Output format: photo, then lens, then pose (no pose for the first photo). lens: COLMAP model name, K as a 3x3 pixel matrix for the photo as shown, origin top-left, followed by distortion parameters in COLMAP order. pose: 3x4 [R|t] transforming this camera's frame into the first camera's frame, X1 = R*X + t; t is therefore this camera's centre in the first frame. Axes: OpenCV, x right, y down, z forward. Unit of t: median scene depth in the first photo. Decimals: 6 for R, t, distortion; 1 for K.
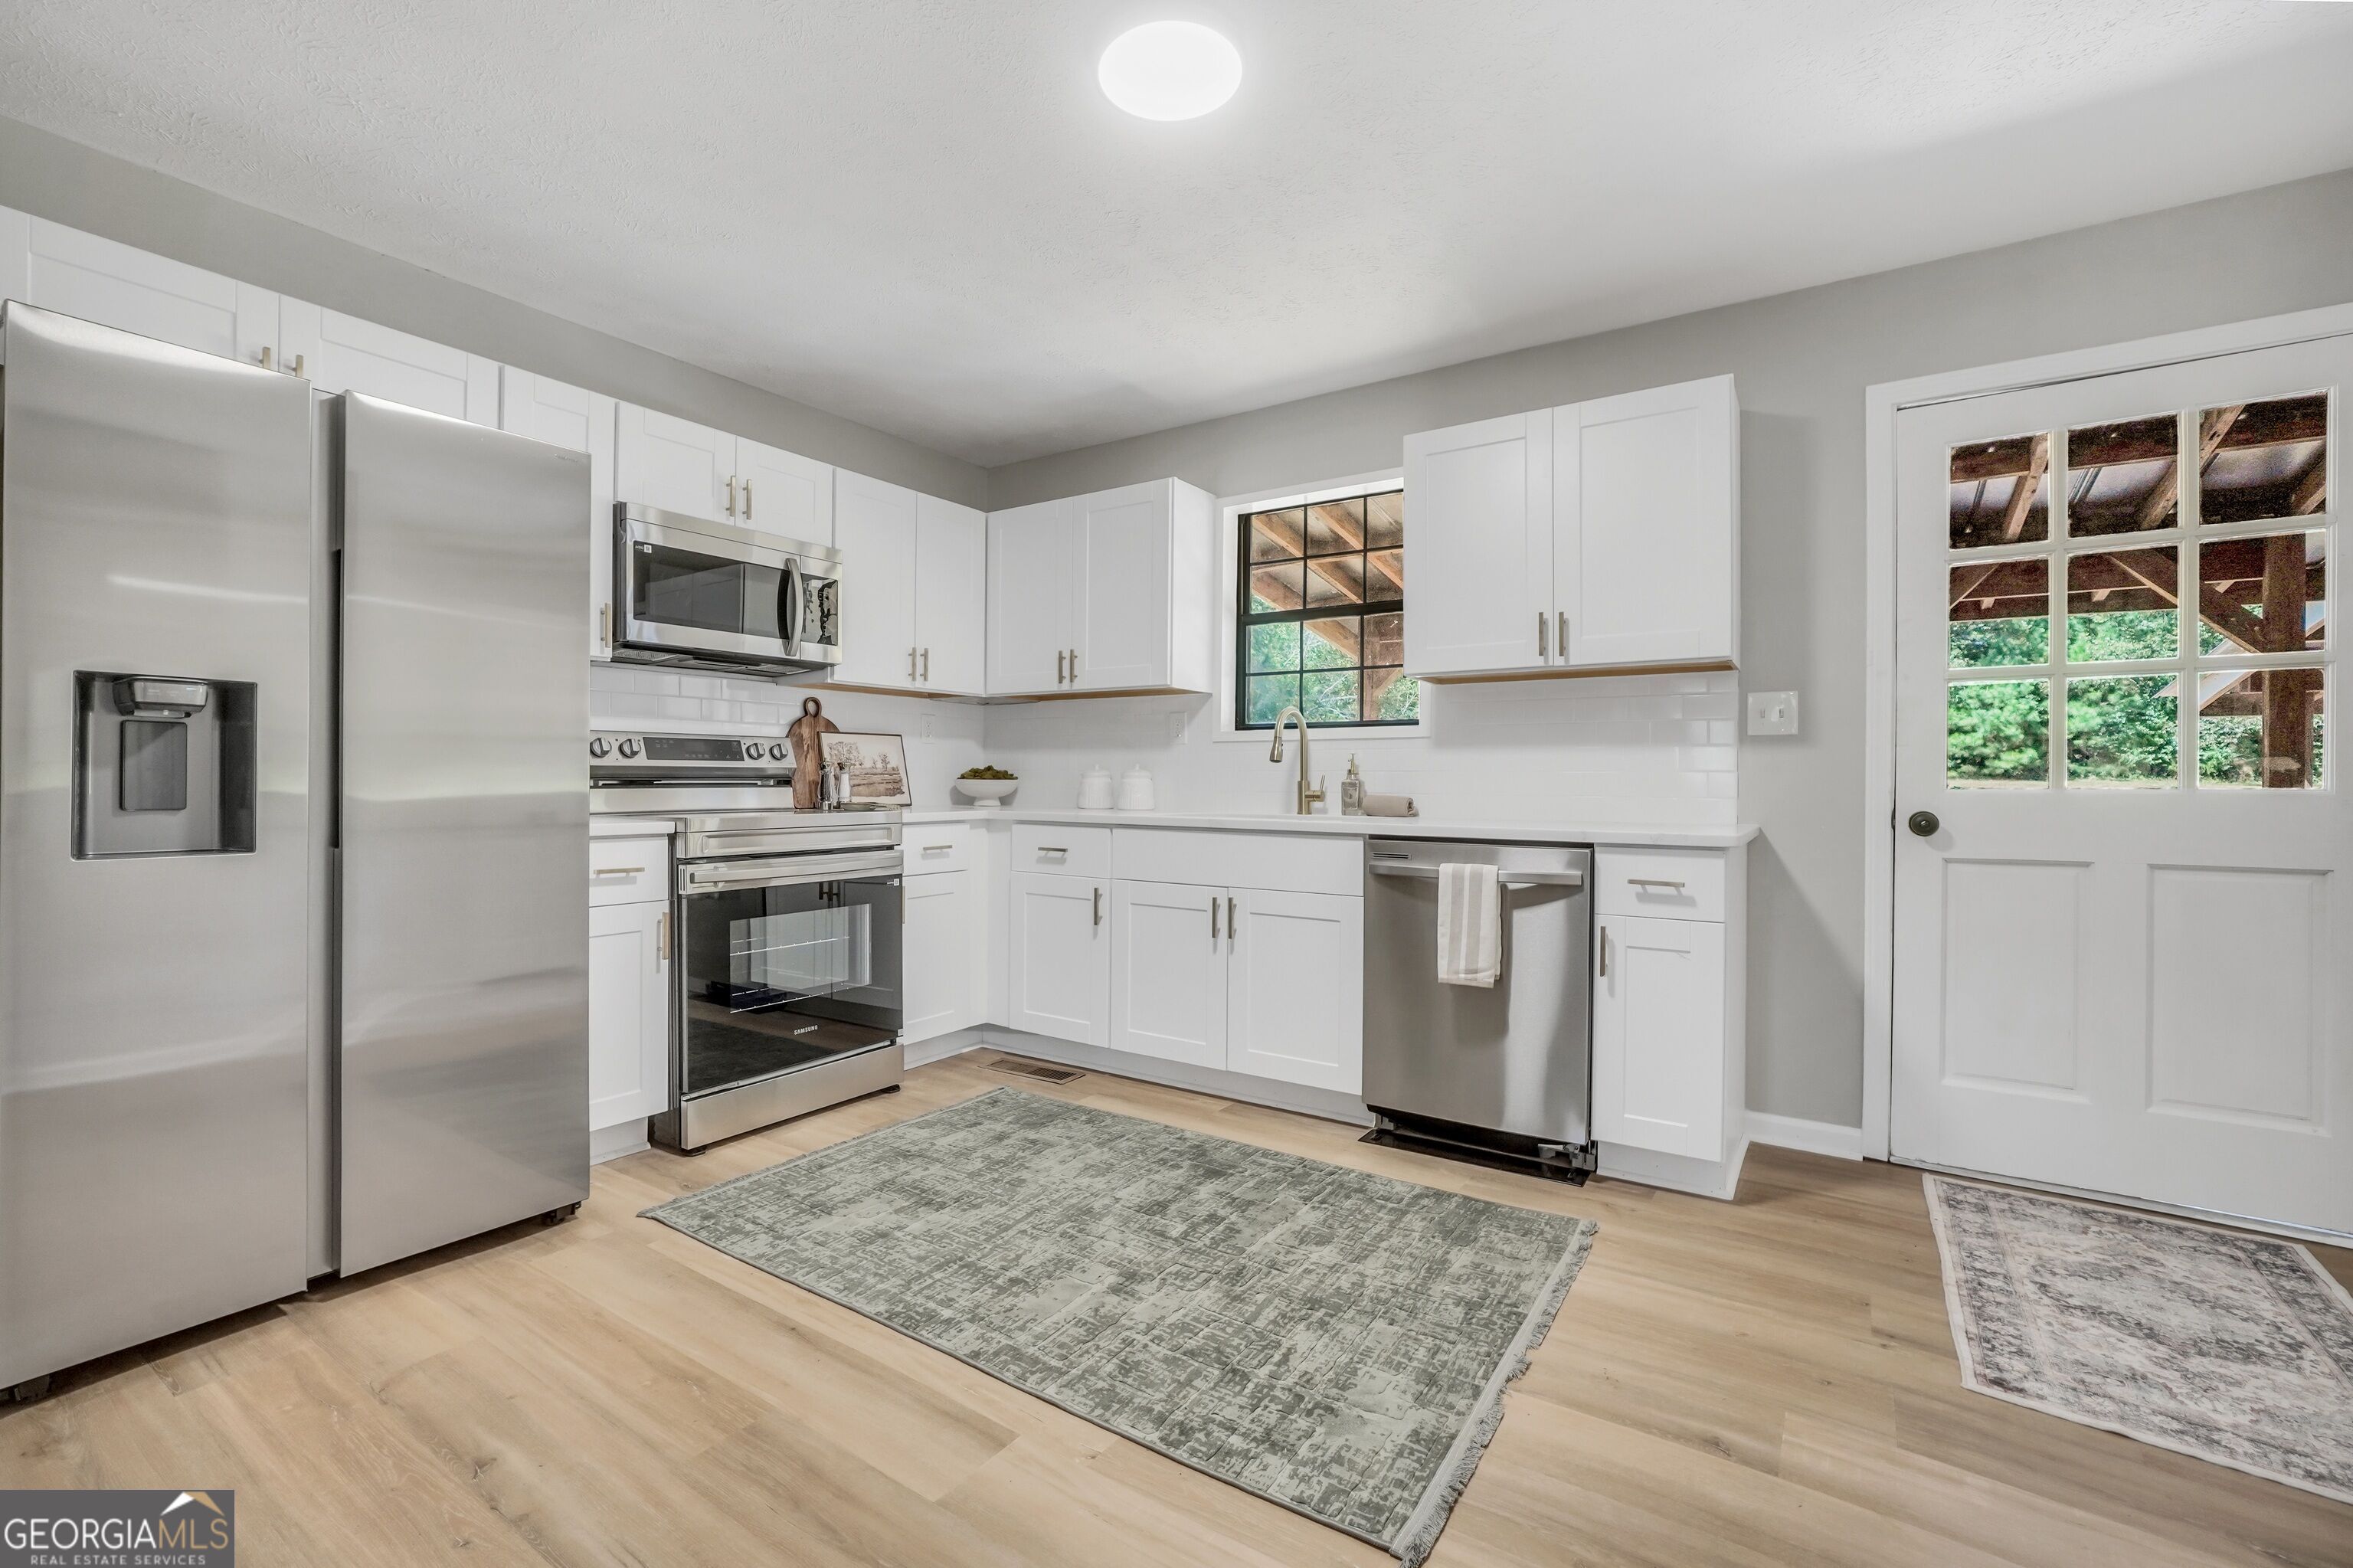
lens RADIAL K [[1004.6, 0, 1169.1], [0, 1004.6, 788.2], [0, 0, 1]] dist [-0.013782, 0.006650]
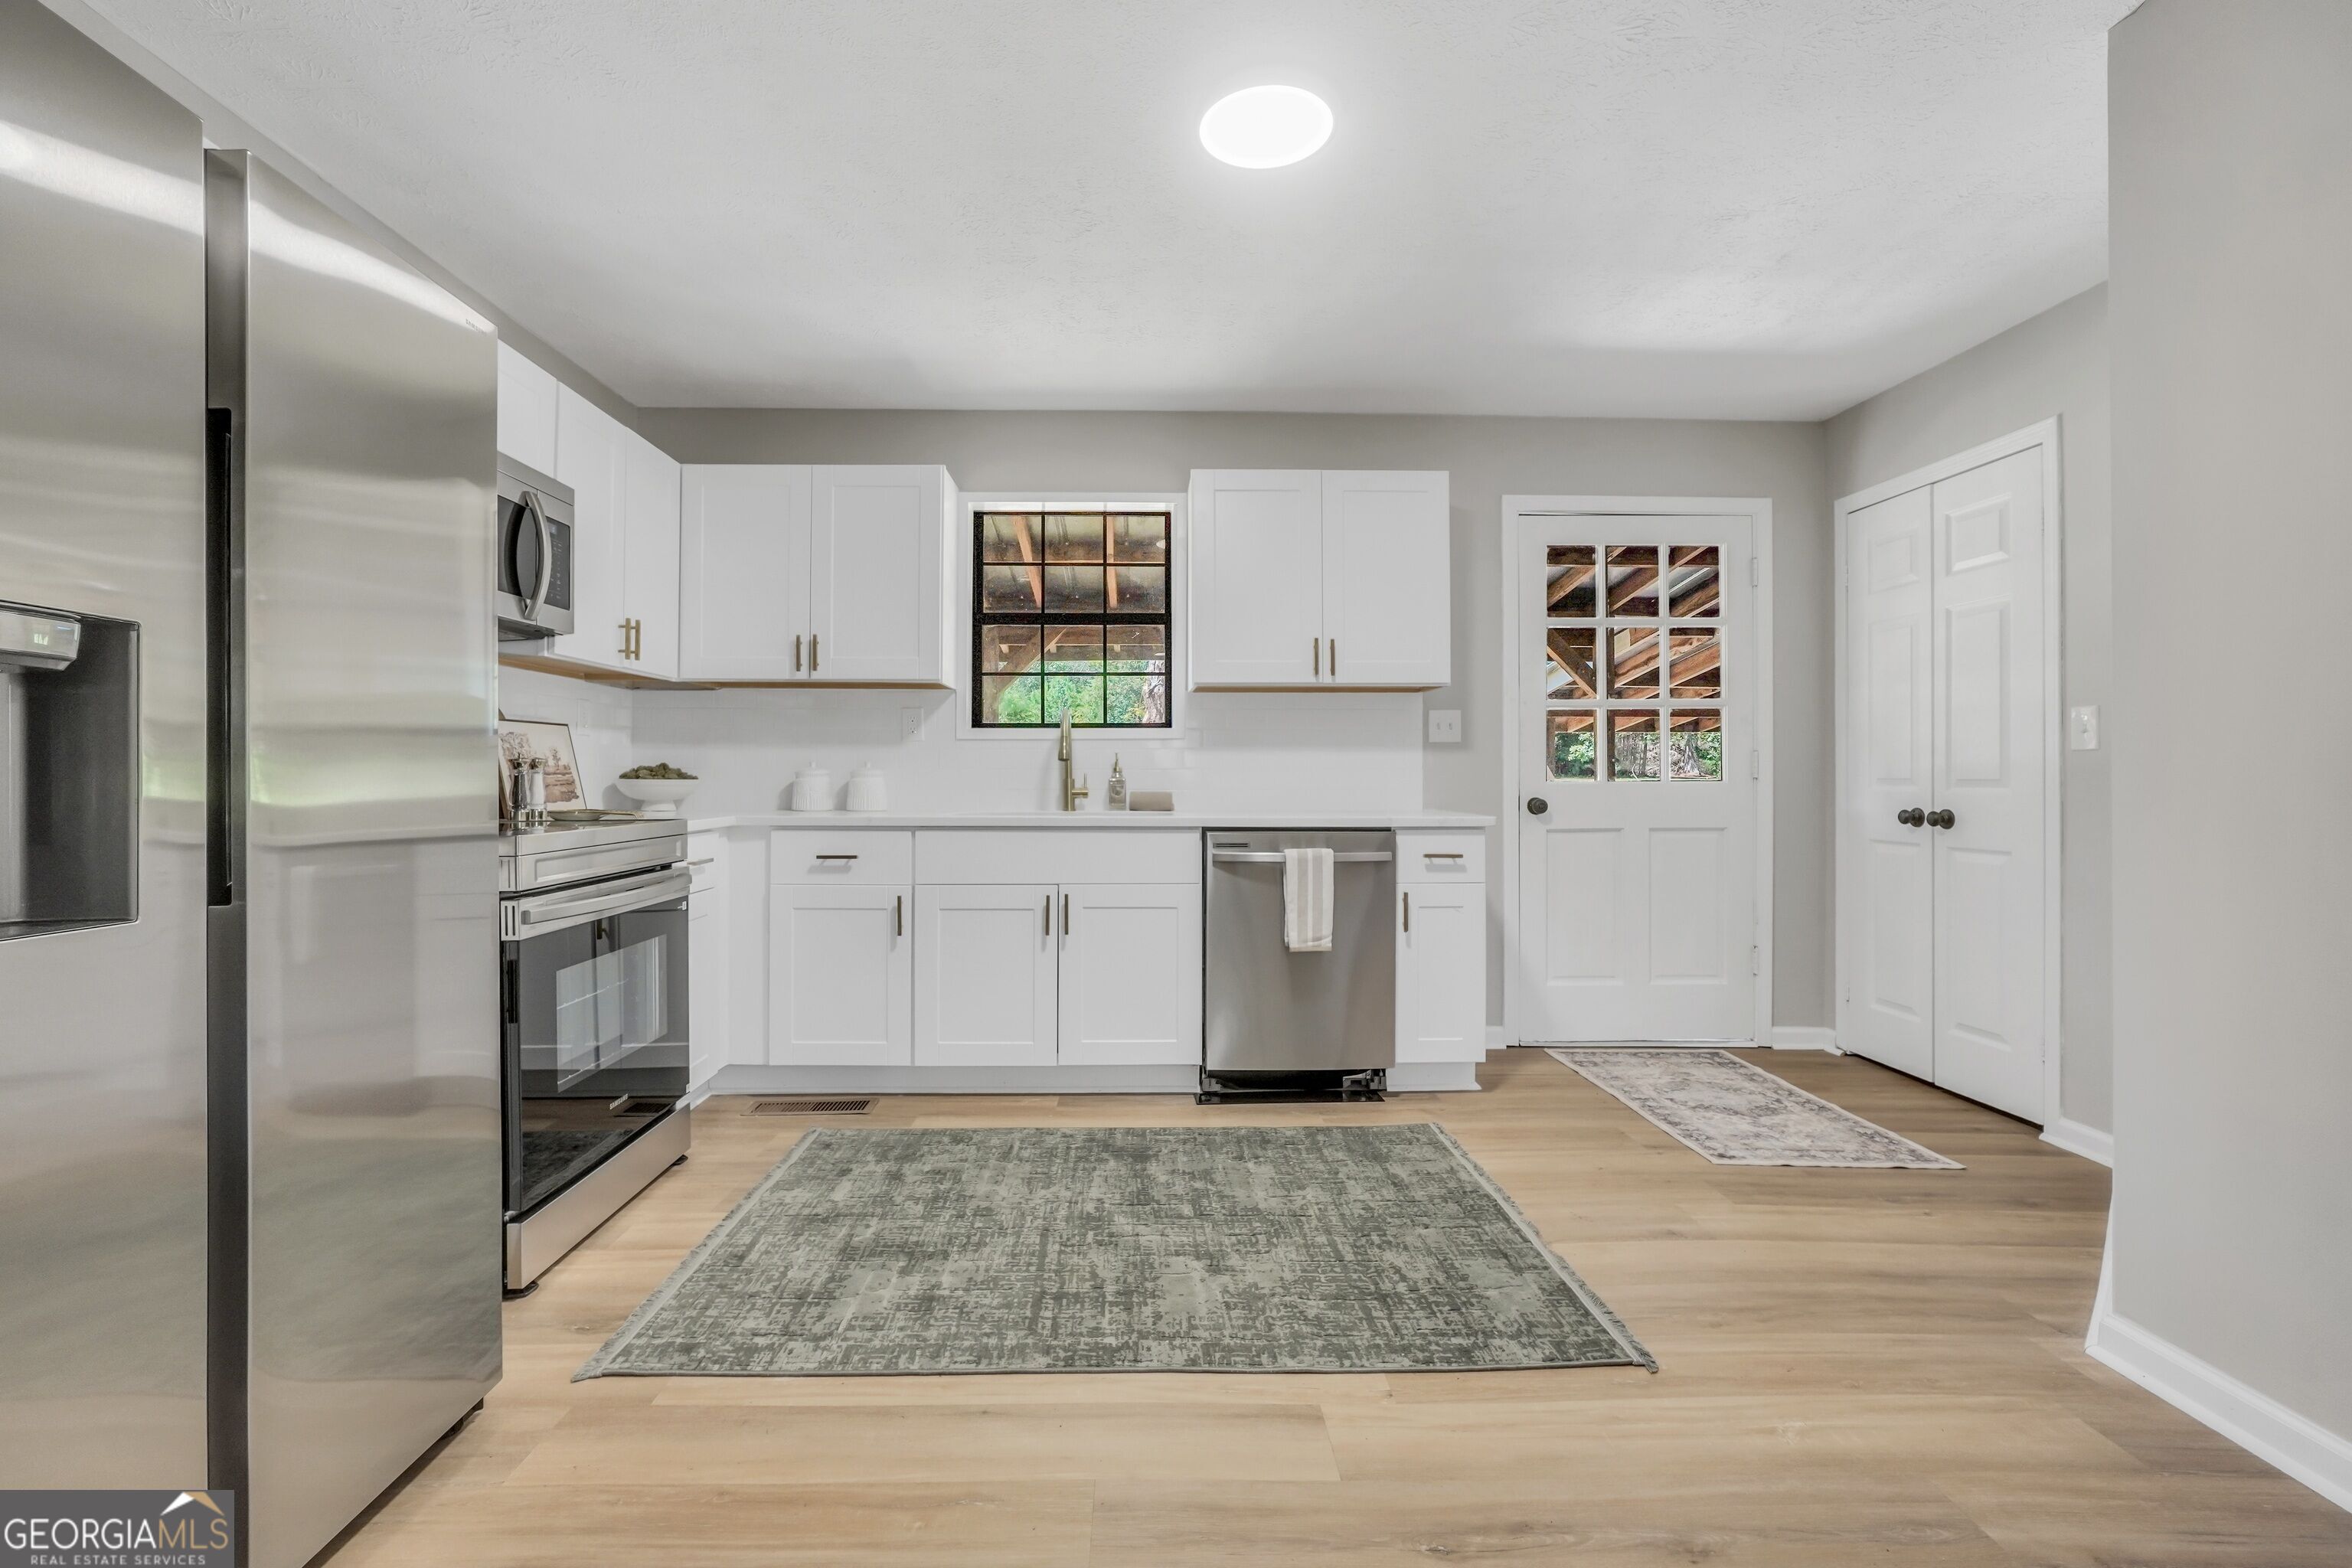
lens RADIAL K [[1004.1, 0, 1131.4], [0, 1004.1, 778.3], [0, 0, 1]] dist [-0.013782, 0.006650]
pose [[0.821721, -0.006799, 0.569849, -0.506760], [0.009851, 0.999949, -0.002274, -0.006102], [-0.569804, 0.007482, 0.821746, 0.136509]]
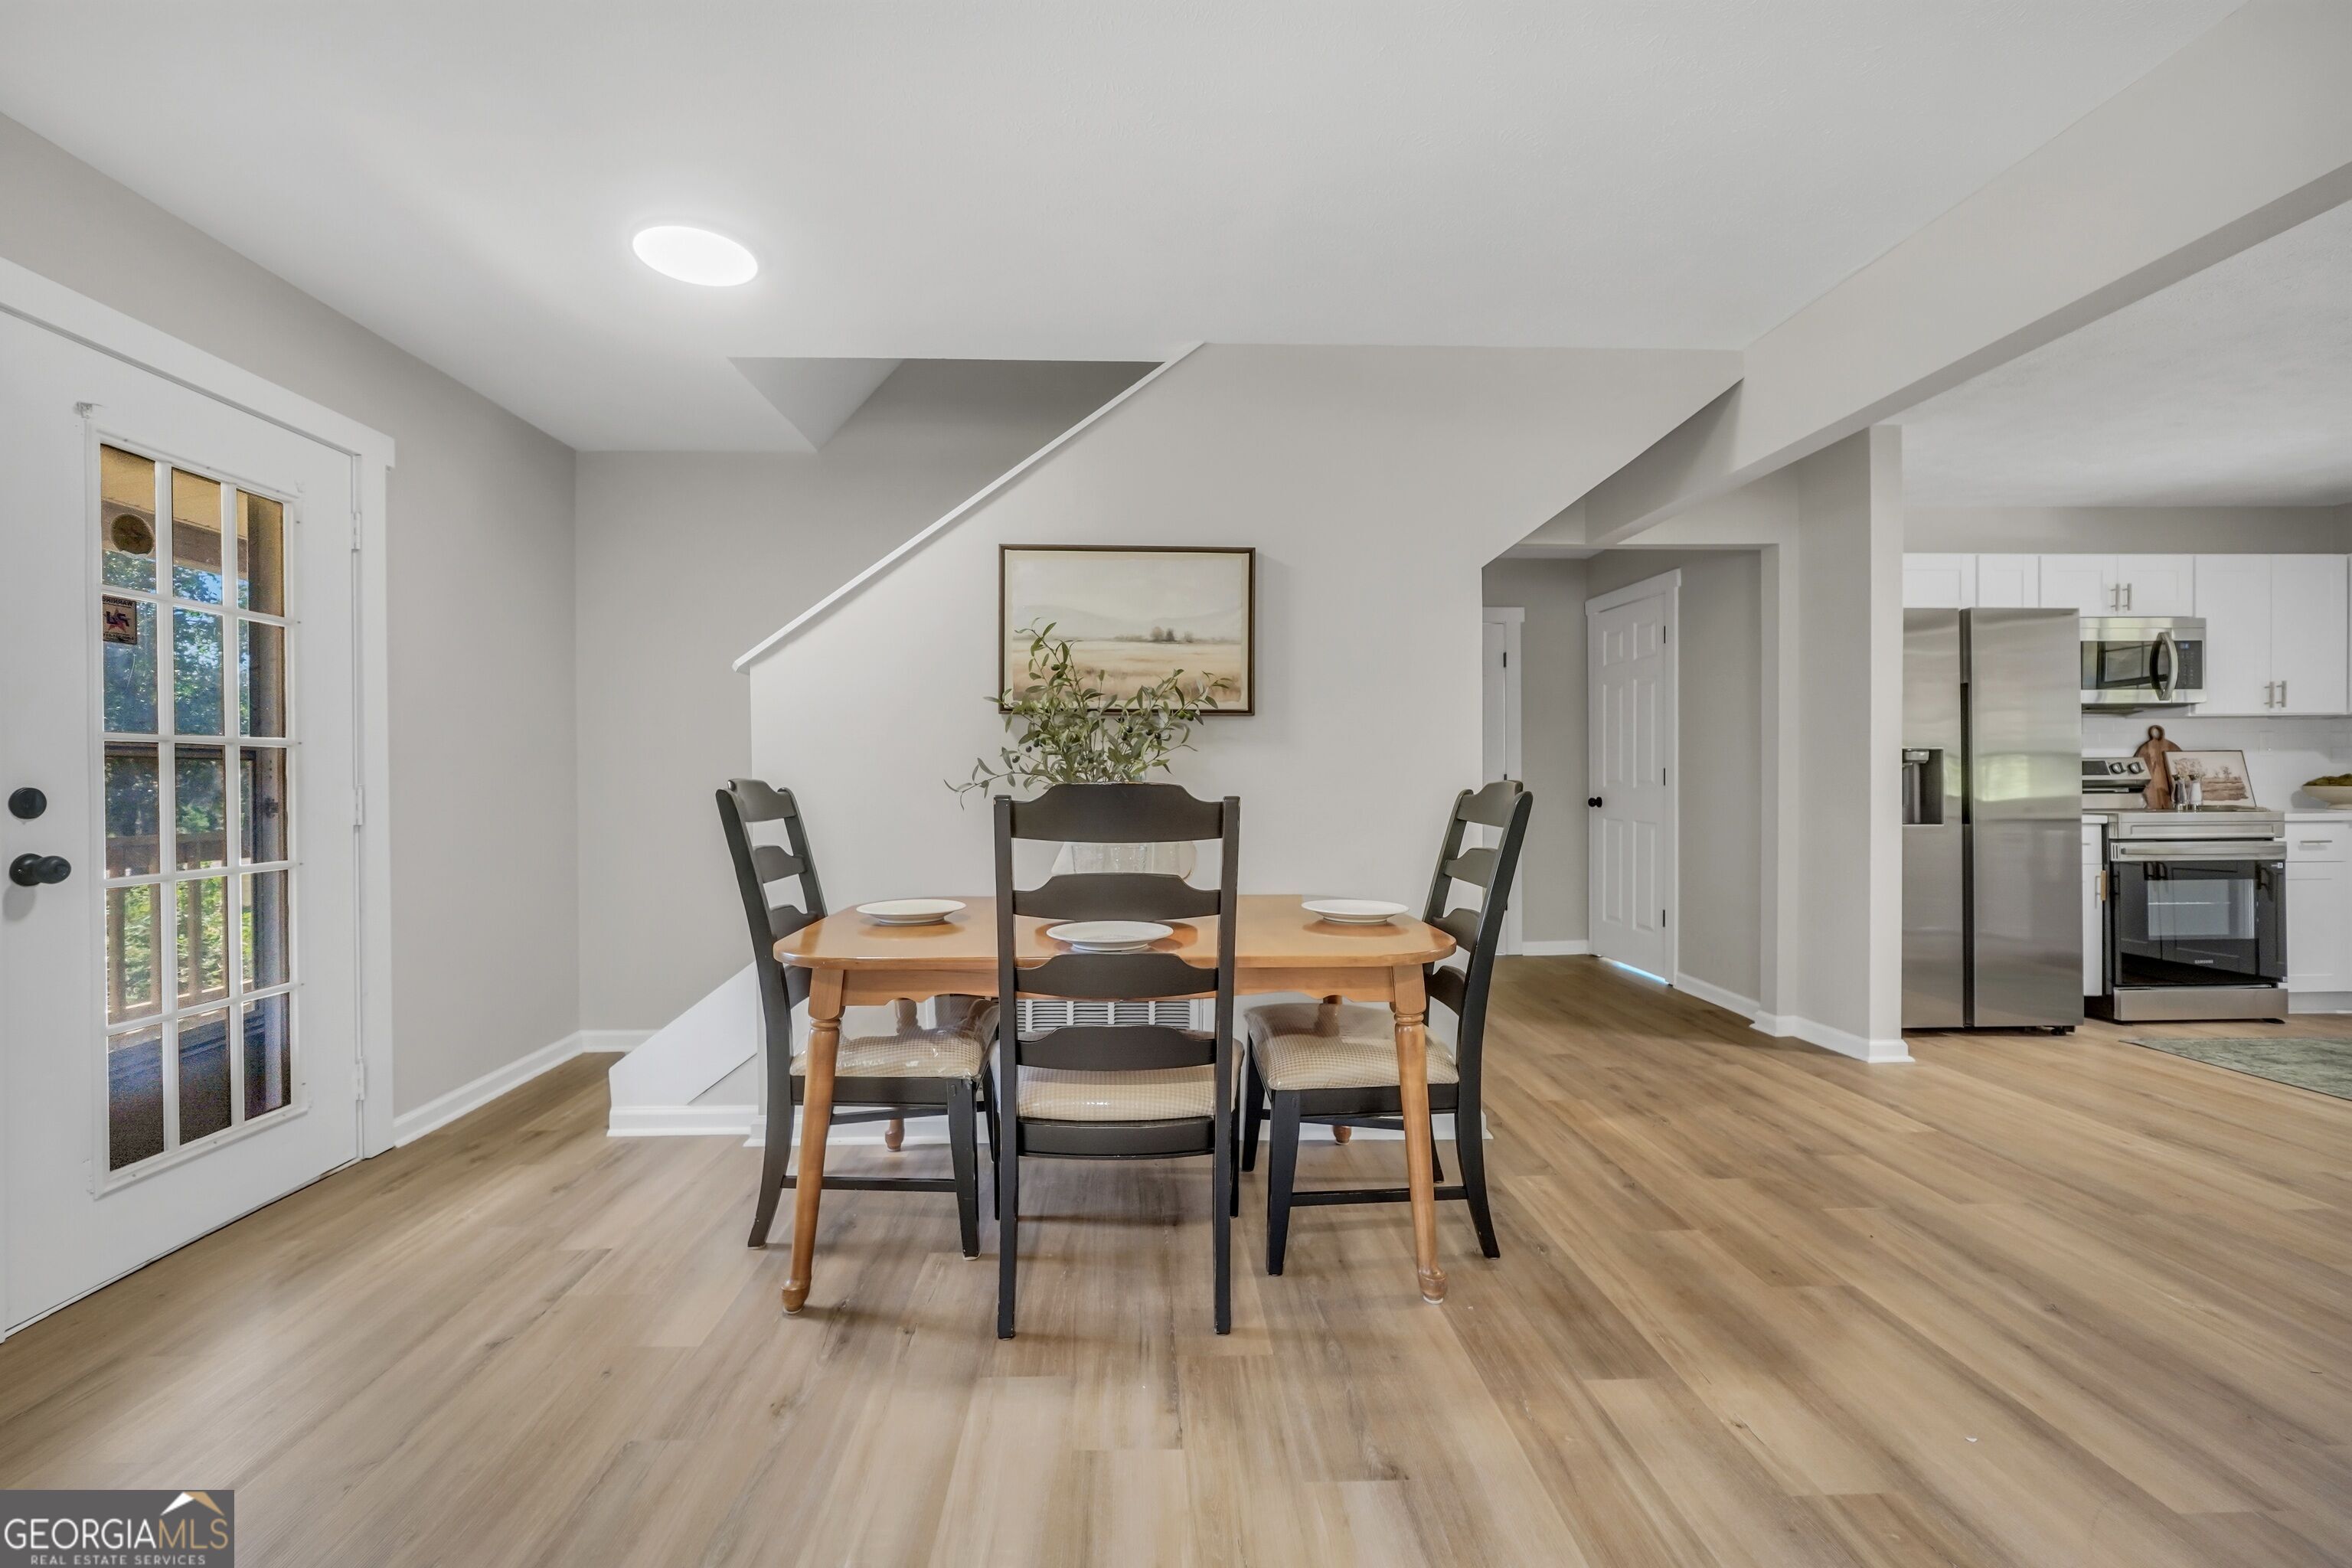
lens RADIAL K [[1004.1, 0, 1163.5], [0, 1004.1, 783.6], [0, 0, 1]] dist [-0.013782, 0.006650]
pose [[0.596367, -0.004464, -0.802700, -0.106971], [0.002462, 0.999990, -0.003731, -0.015610], [0.802708, 0.000249, 0.596372, -1.132104]]
